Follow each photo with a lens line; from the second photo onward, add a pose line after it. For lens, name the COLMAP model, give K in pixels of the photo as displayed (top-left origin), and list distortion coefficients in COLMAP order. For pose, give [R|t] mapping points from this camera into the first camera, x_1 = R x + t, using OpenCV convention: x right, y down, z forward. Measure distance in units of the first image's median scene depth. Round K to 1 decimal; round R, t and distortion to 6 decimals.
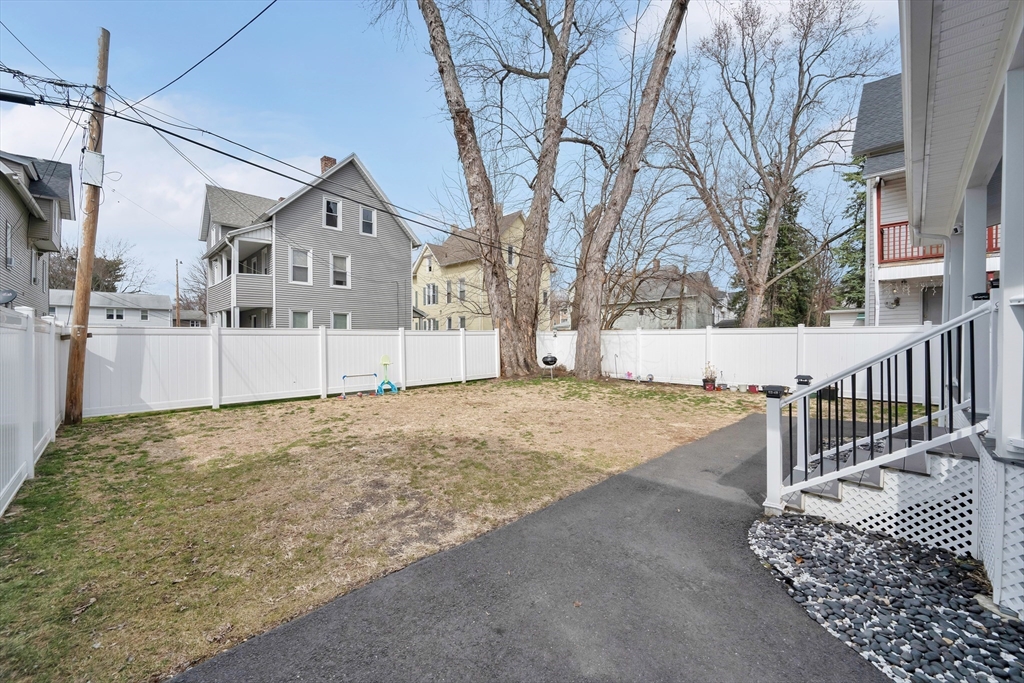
lens RADIAL K [[404.4, 0, 513.7], [0, 404.4, 339.3], [0, 0, 1]] dist [-0.001169, -0.000212]
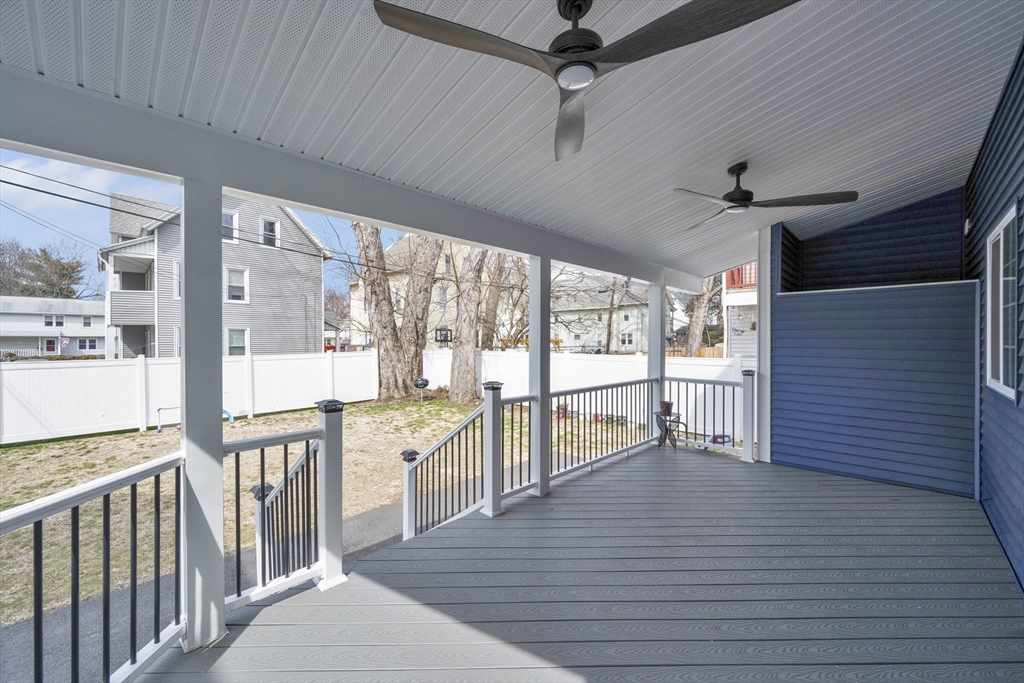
lens RADIAL K [[404.4, 0, 513.7], [0, 404.4, 339.3], [0, 0, 1]] dist [-0.001169, -0.000212]
pose [[0.999584, -0.001705, 0.028799, 0.256470], [0.001788, 0.999994, -0.002855, -0.044955], [-0.028794, 0.002905, 0.999581, 0.017476]]
